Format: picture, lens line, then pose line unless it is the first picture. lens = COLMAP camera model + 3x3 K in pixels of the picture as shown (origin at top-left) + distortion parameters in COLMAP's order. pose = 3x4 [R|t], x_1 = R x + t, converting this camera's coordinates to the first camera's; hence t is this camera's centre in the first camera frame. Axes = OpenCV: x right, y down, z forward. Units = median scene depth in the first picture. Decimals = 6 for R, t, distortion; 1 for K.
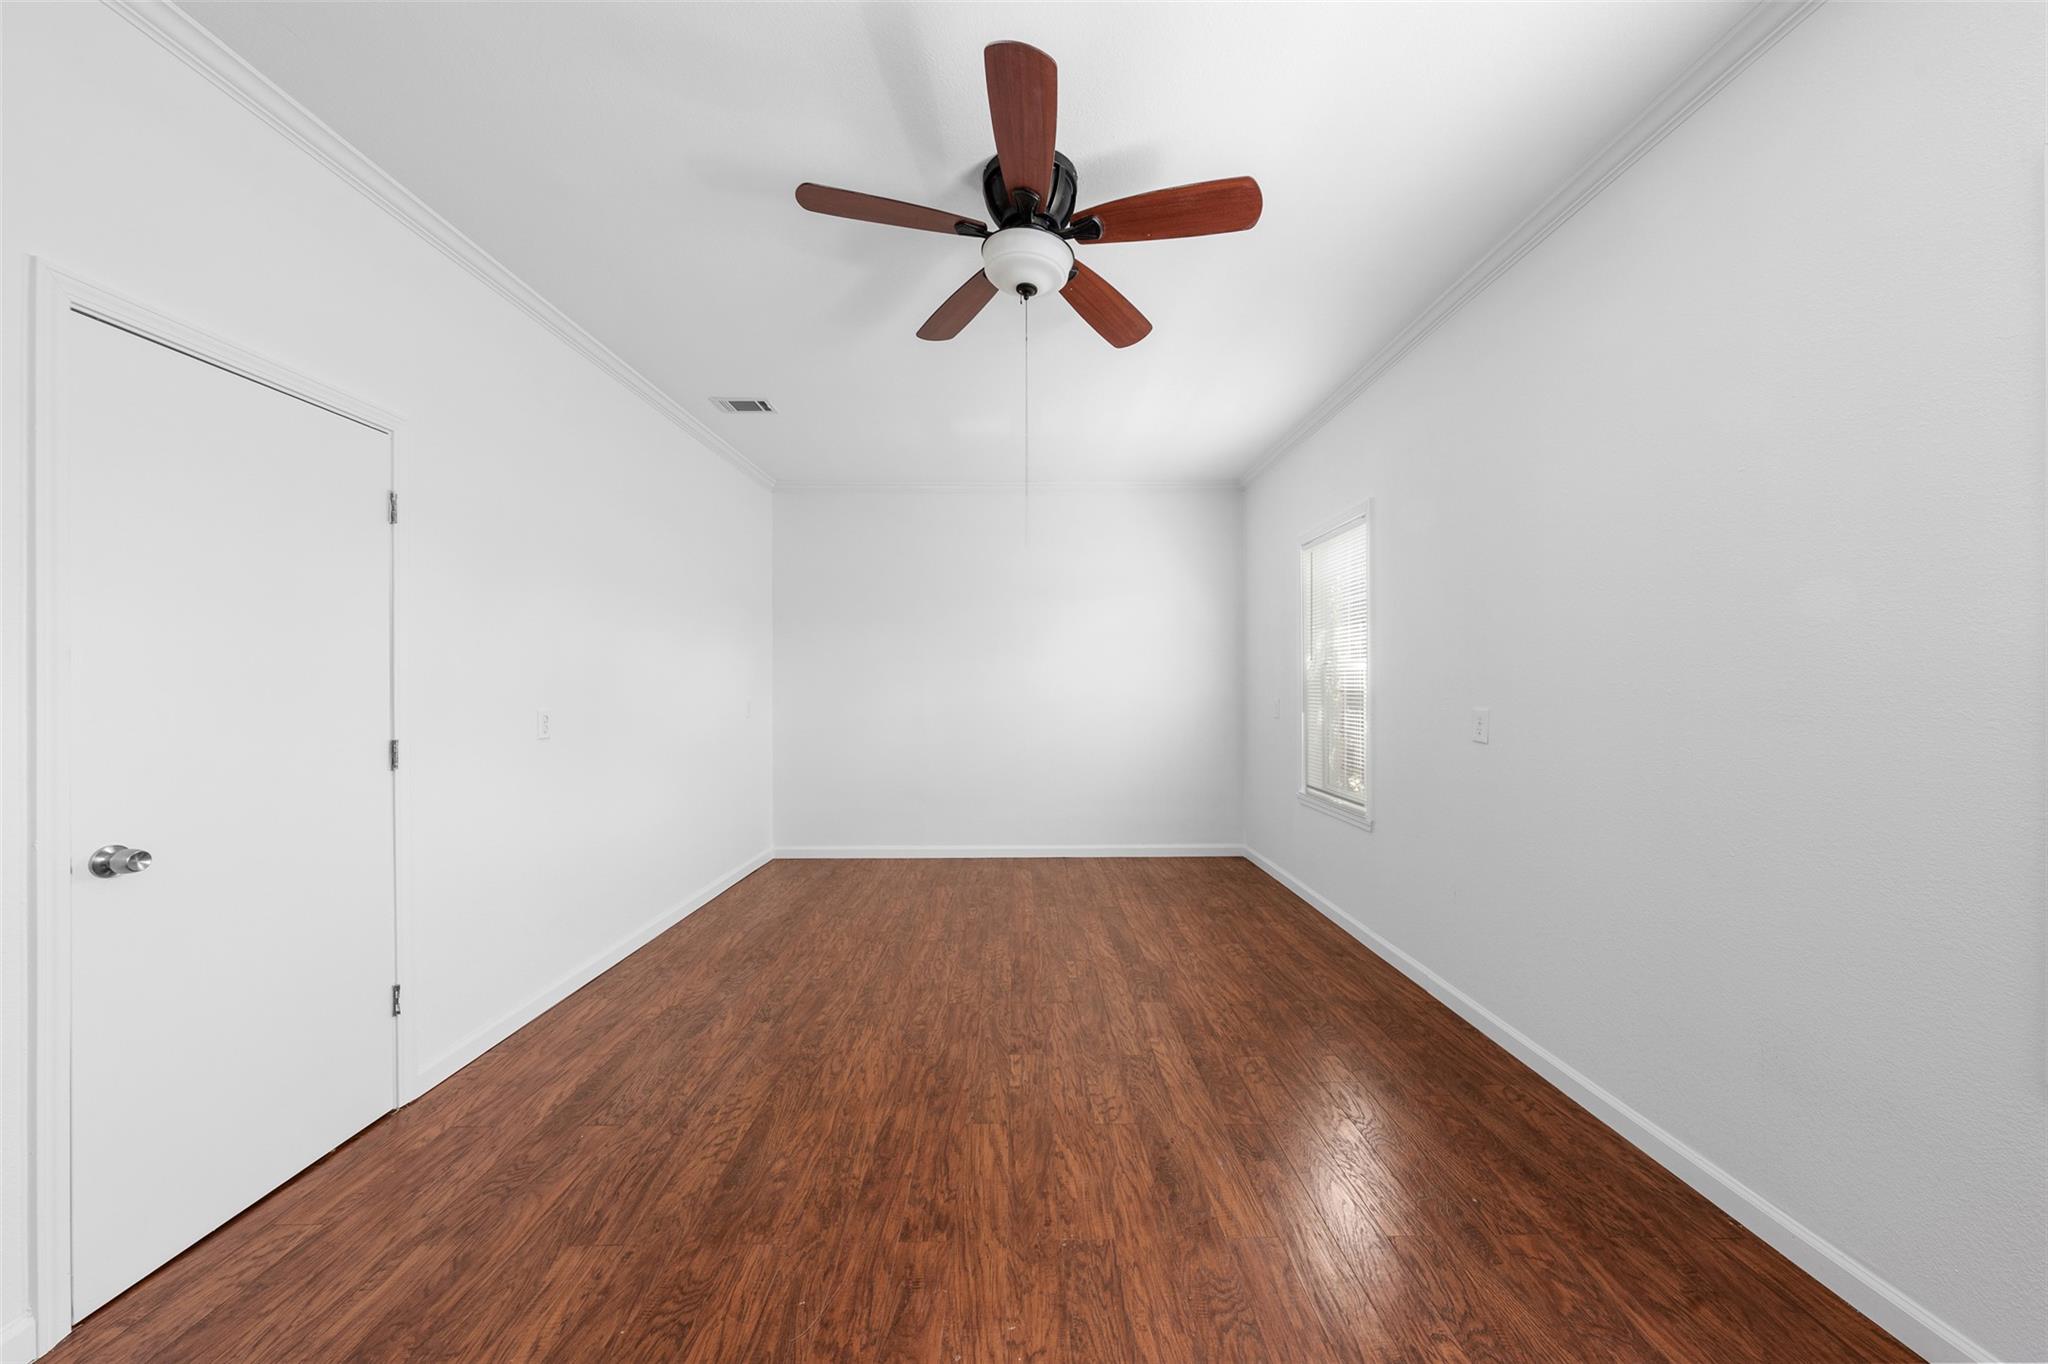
lens RADIAL K [[696.5, 0, 1024.0], [0, 696.5, 682.0], [0, 0, 1]] dist [-0.000983, 0.000193]
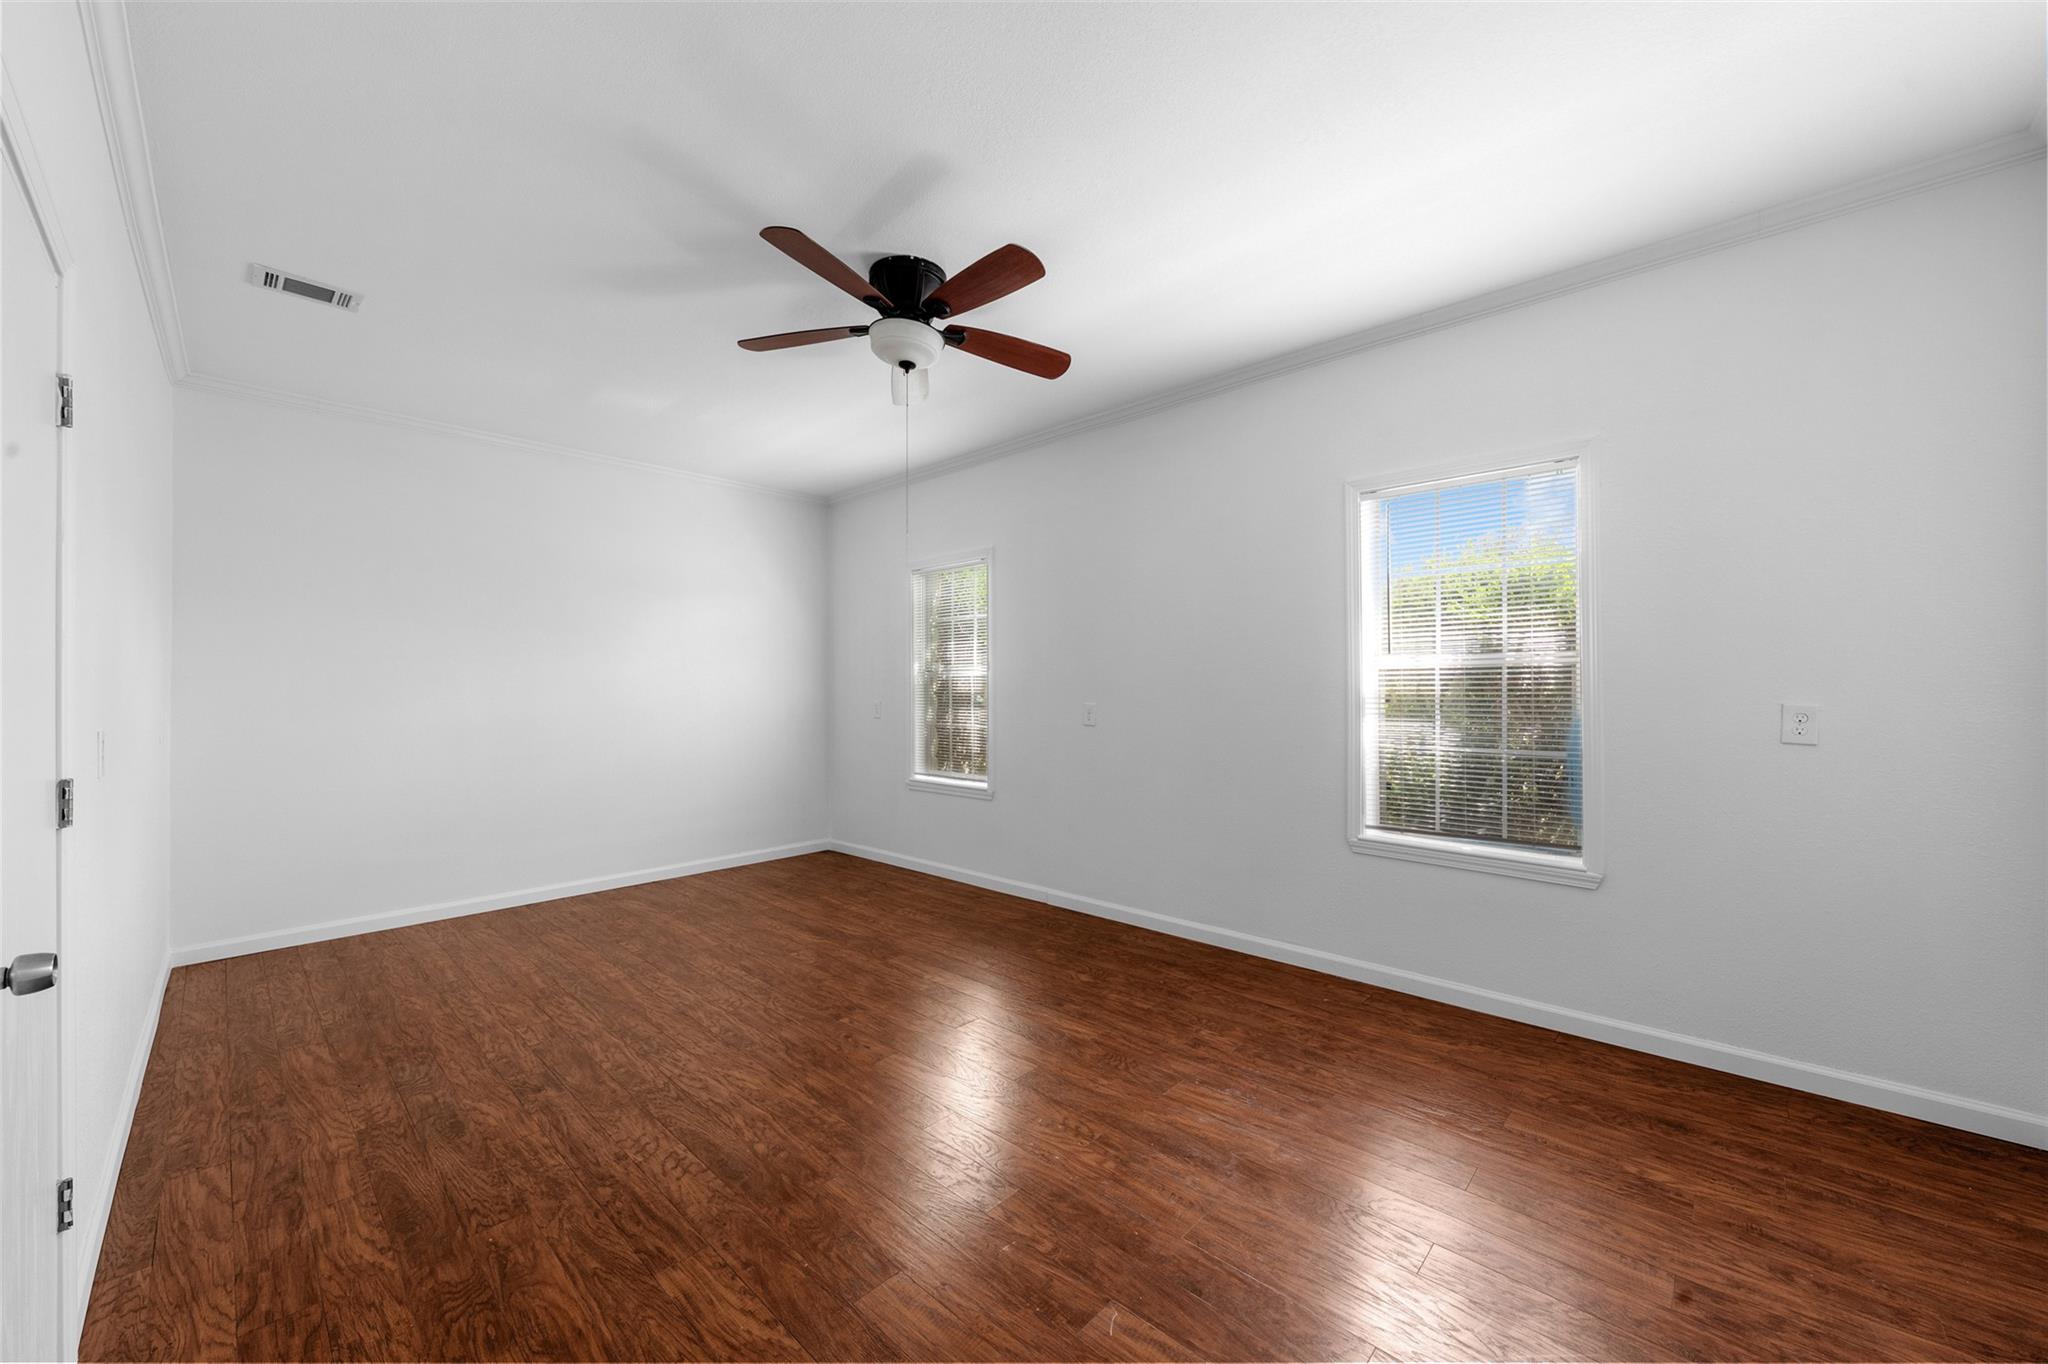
lens RADIAL K [[754.9, 0, 1024.0], [0, 754.9, 682.0], [0, 0, 1]] dist [-0.000474, -0.000076]
pose [[0.699825, 0.004502, 0.714300, -0.531252], [0.001146, 0.999972, -0.007425, 0.001997], [-0.714313, 0.006015, 0.699800, -0.048101]]
